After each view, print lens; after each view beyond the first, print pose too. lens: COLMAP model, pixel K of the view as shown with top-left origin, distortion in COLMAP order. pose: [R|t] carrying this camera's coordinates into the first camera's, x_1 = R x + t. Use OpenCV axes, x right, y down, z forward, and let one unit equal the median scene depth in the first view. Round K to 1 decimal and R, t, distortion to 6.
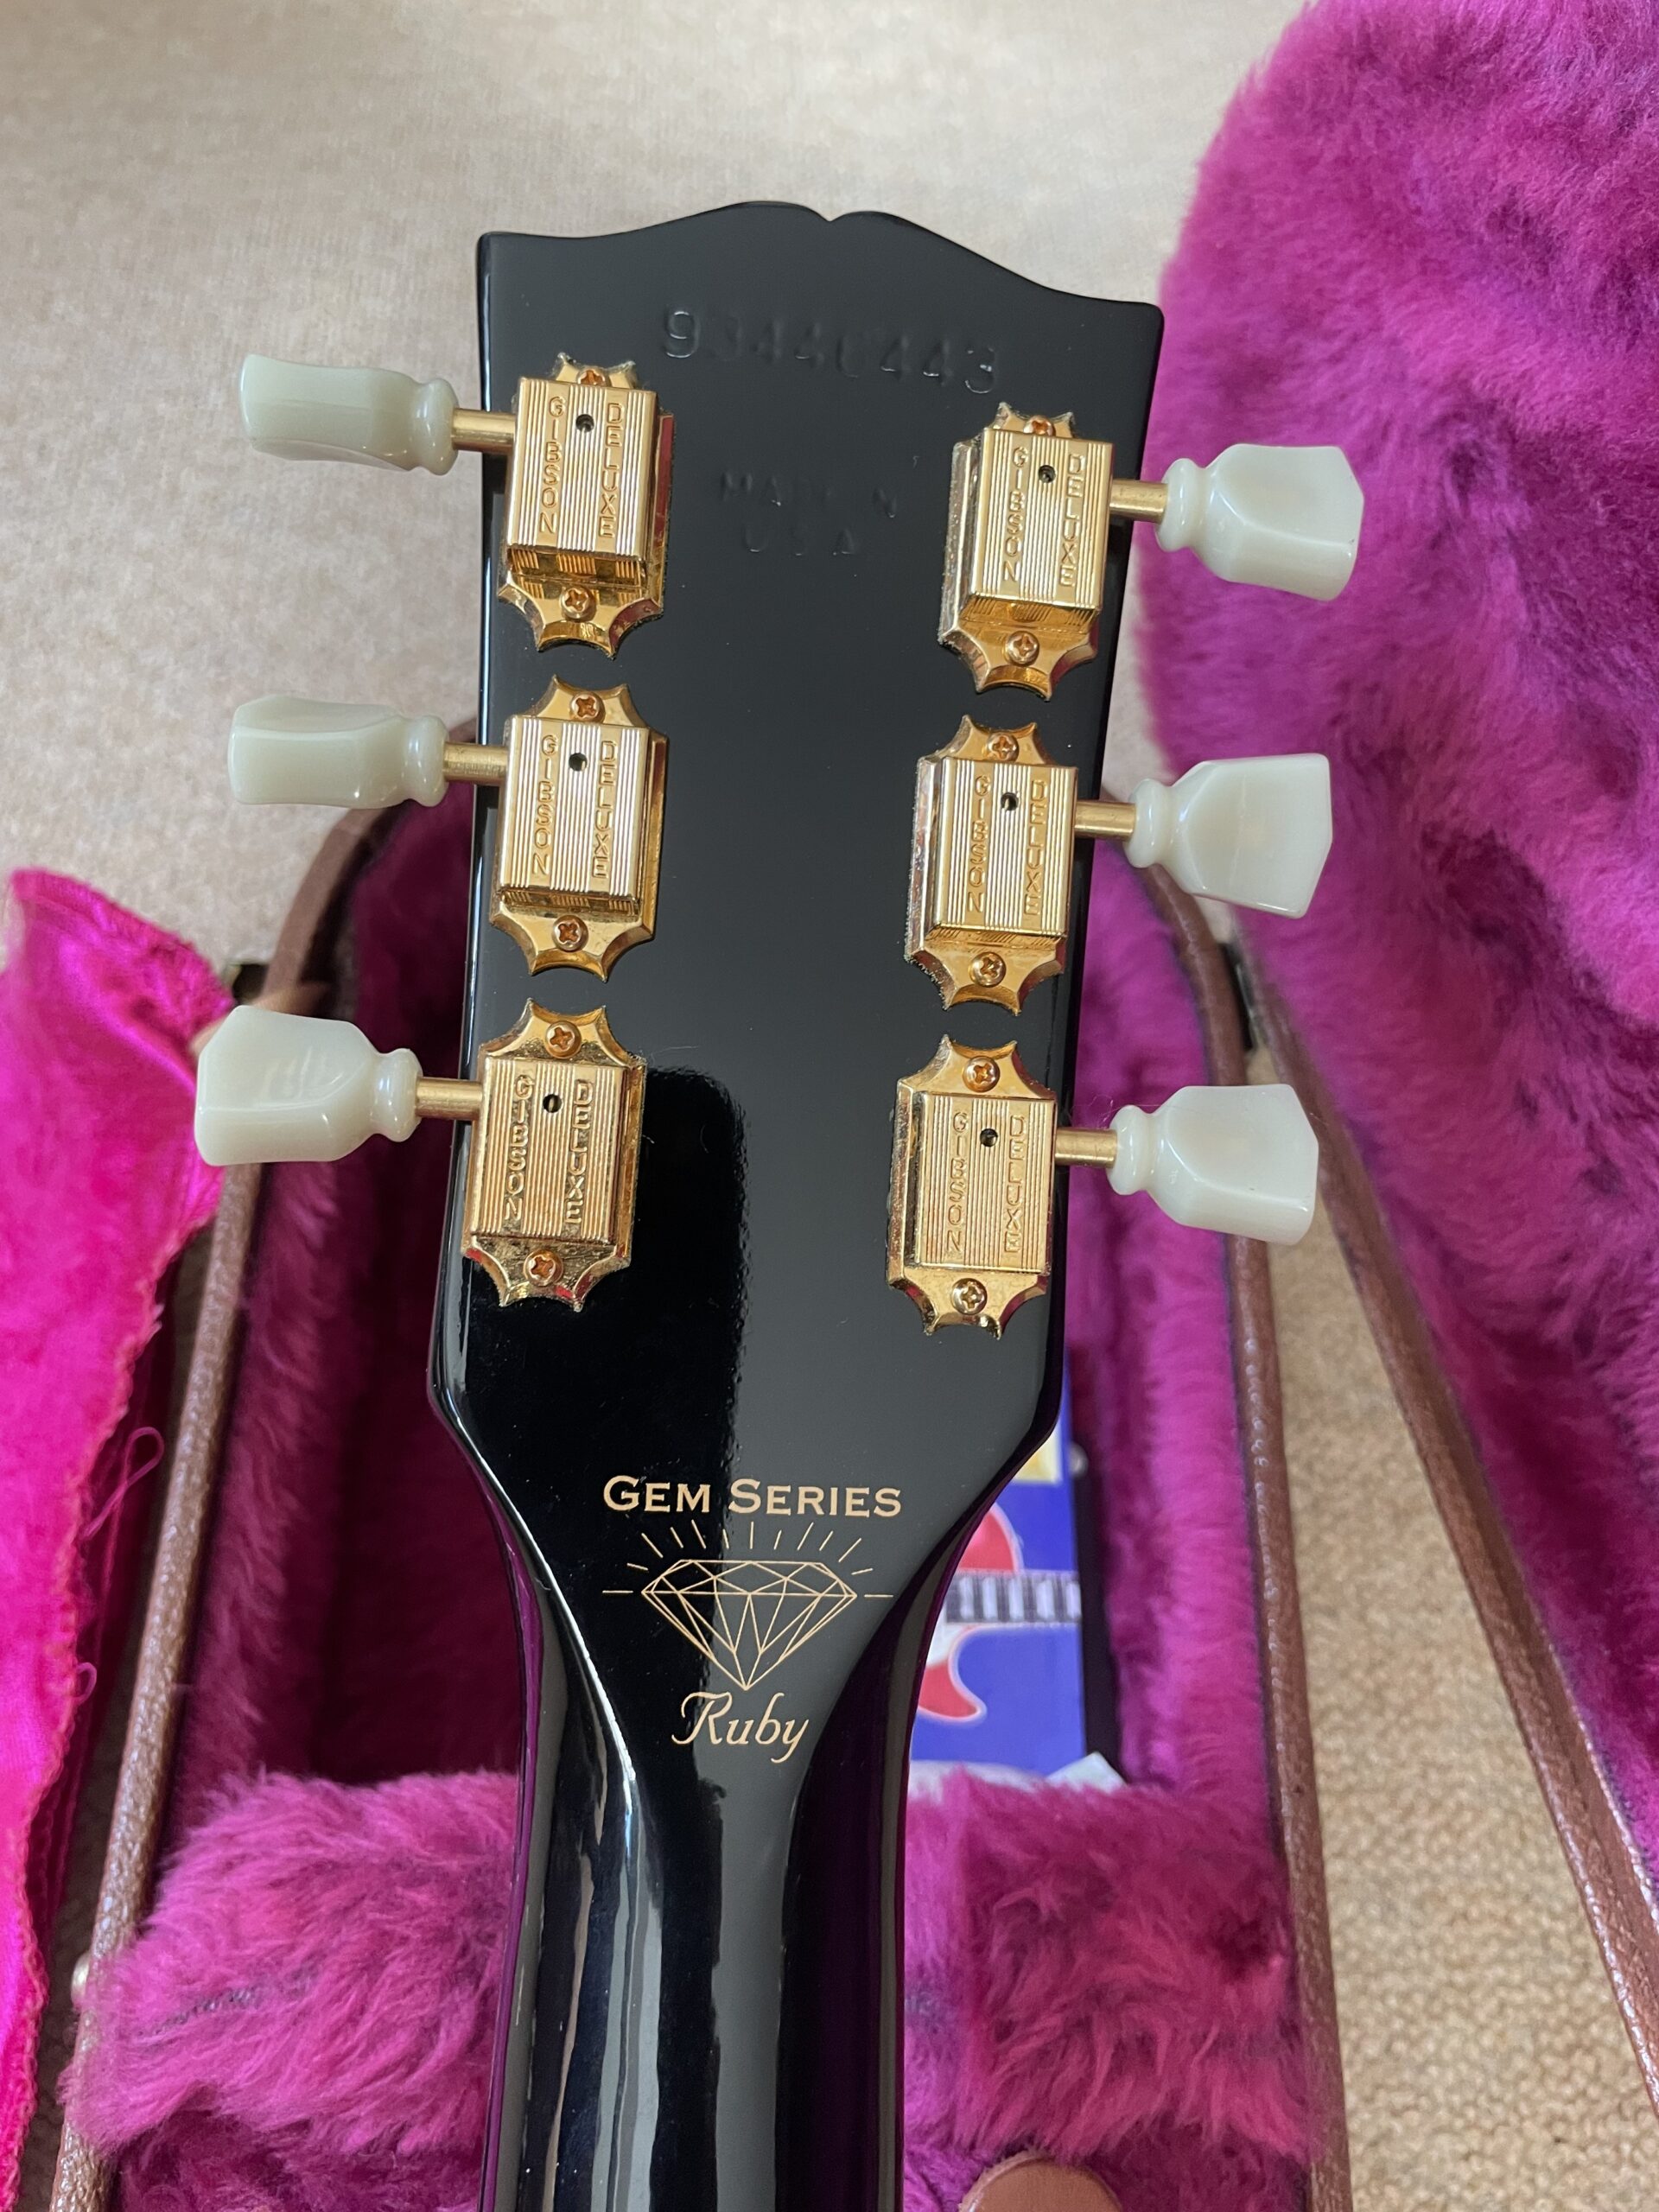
lens RADIAL K [[1434.2, 0, 829.5], [0, 1434.2, 1106.0], [0, 0, 1]] dist [-0.001540, 0.000611]
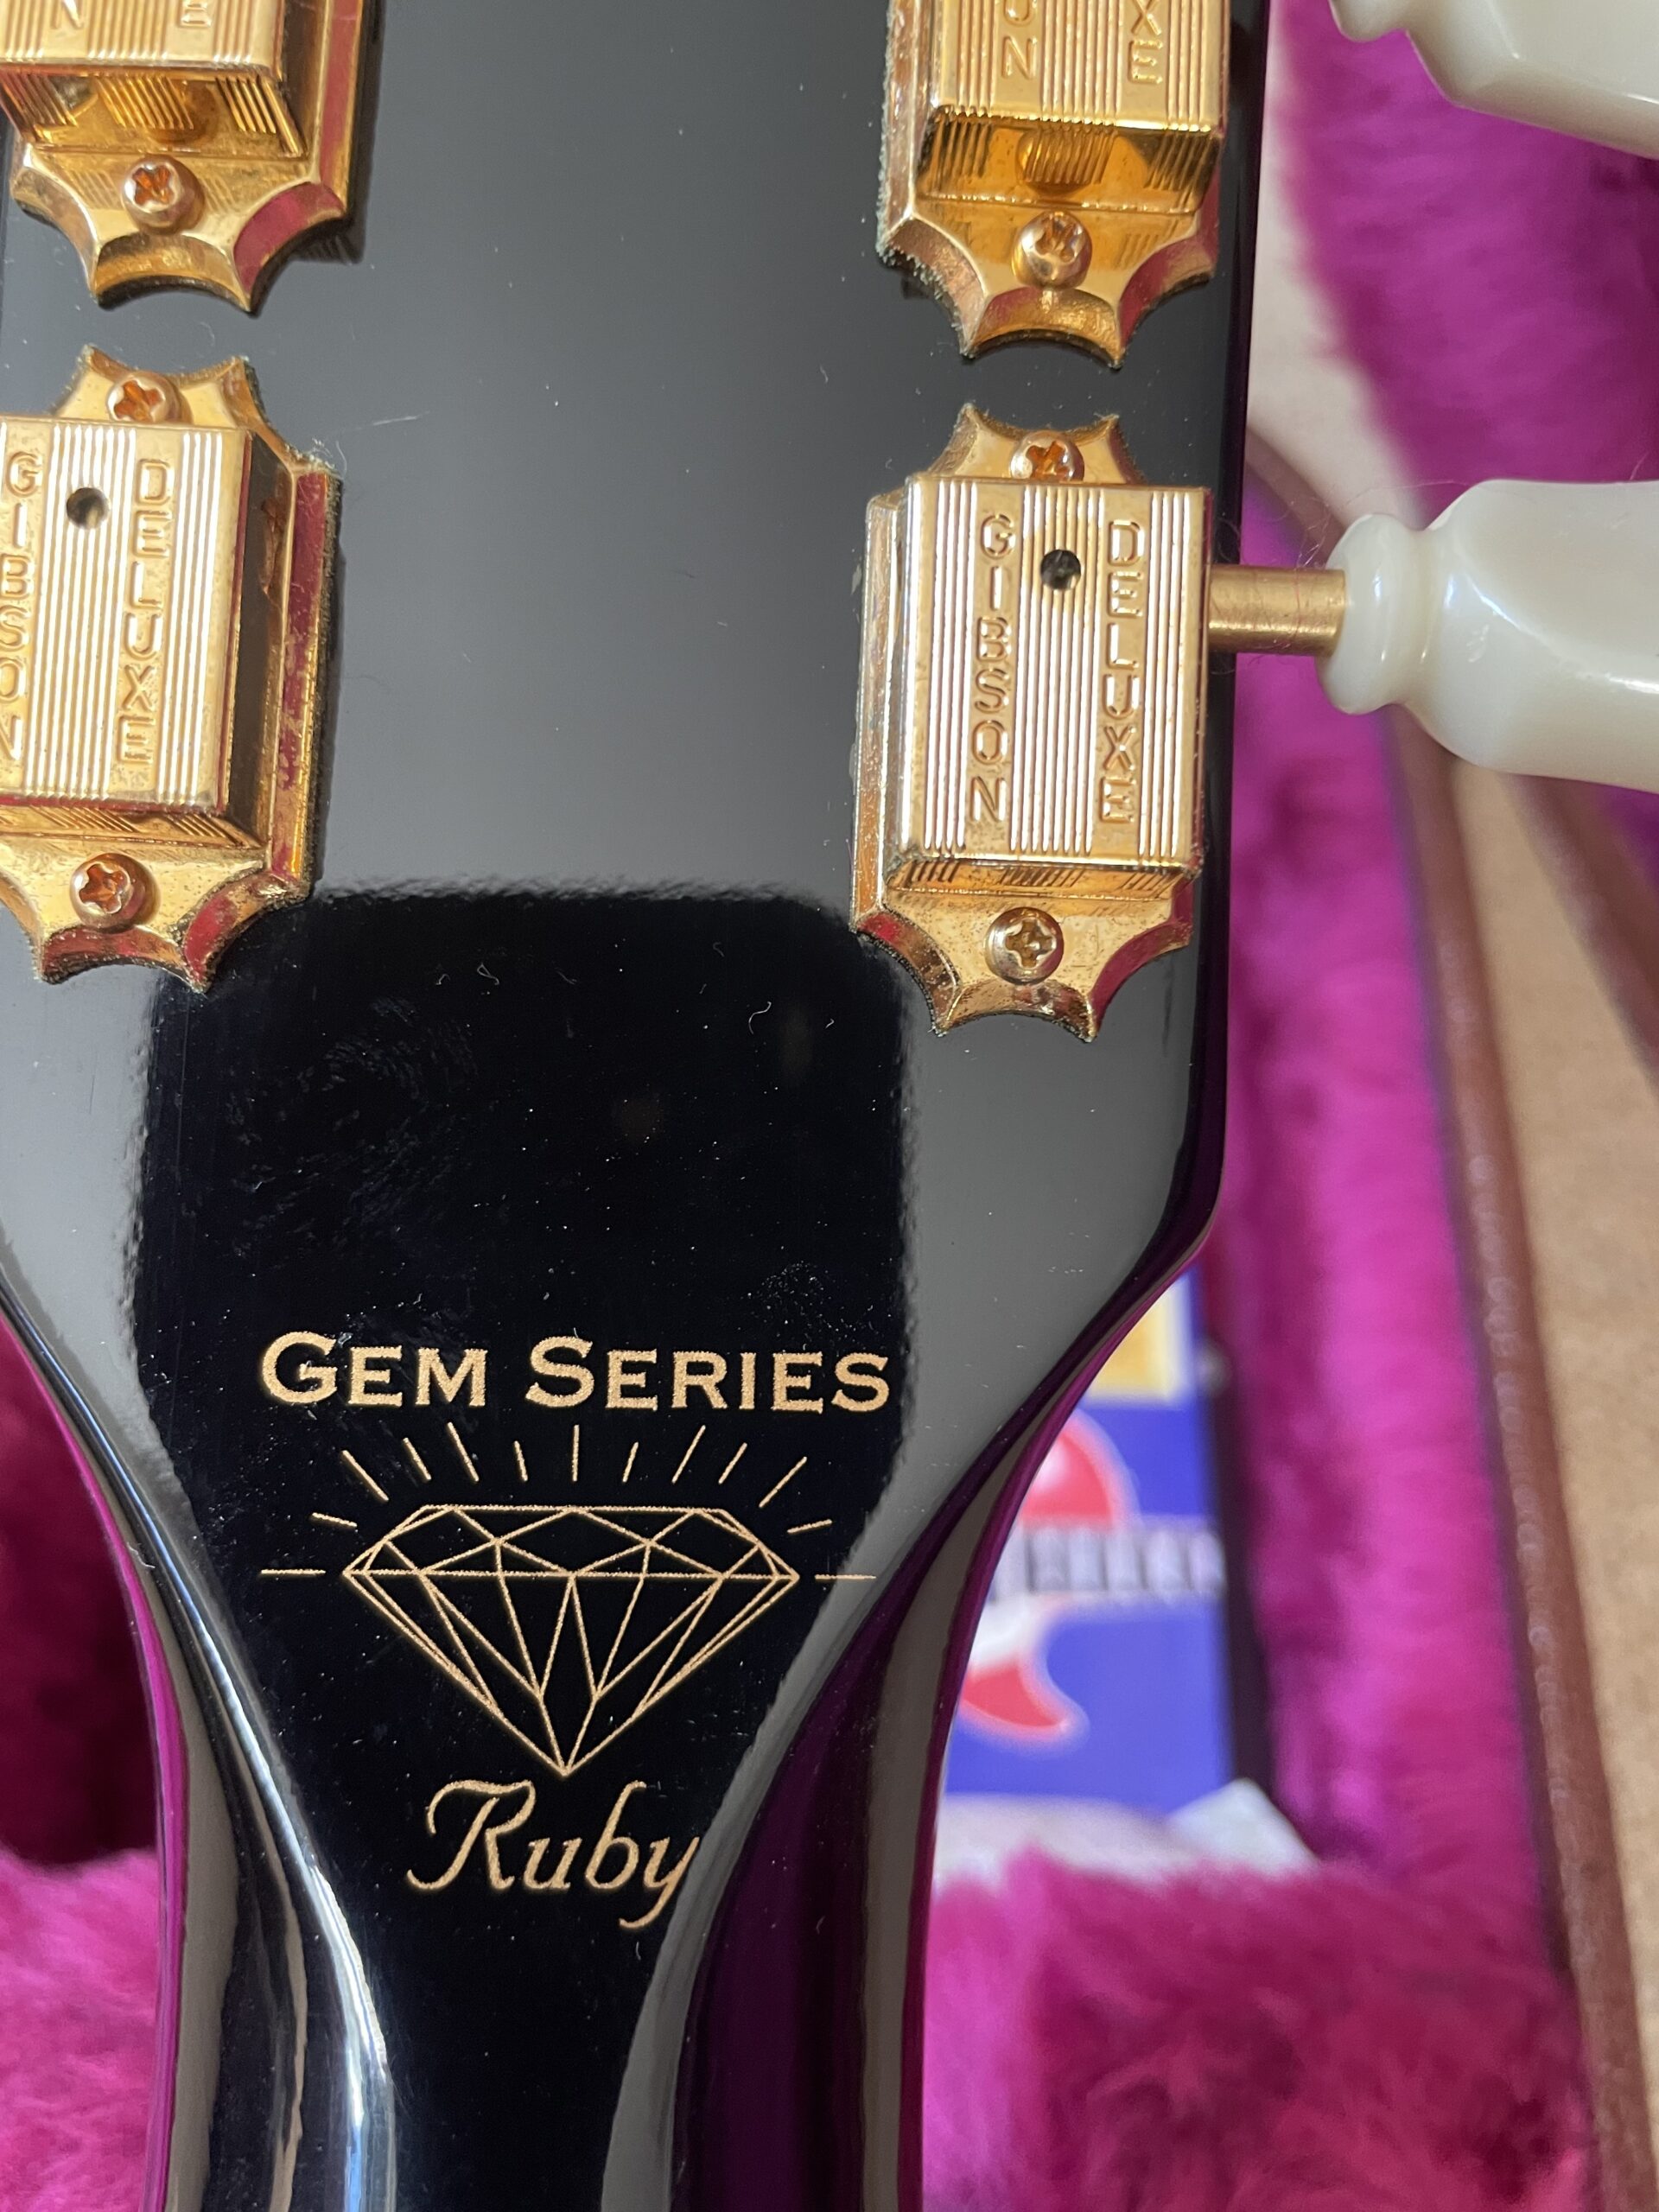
lens RADIAL K [[1481.0, 0, 829.5], [0, 1481.0, 1106.0], [0, 0, 1]] dist [0.002545, -0.037330]
pose [[0.998801, -0.021562, -0.043945, 0.053575], [0.023415, 0.998840, 0.042085, 0.164186], [0.042986, -0.043064, 0.998147, 0.513645]]
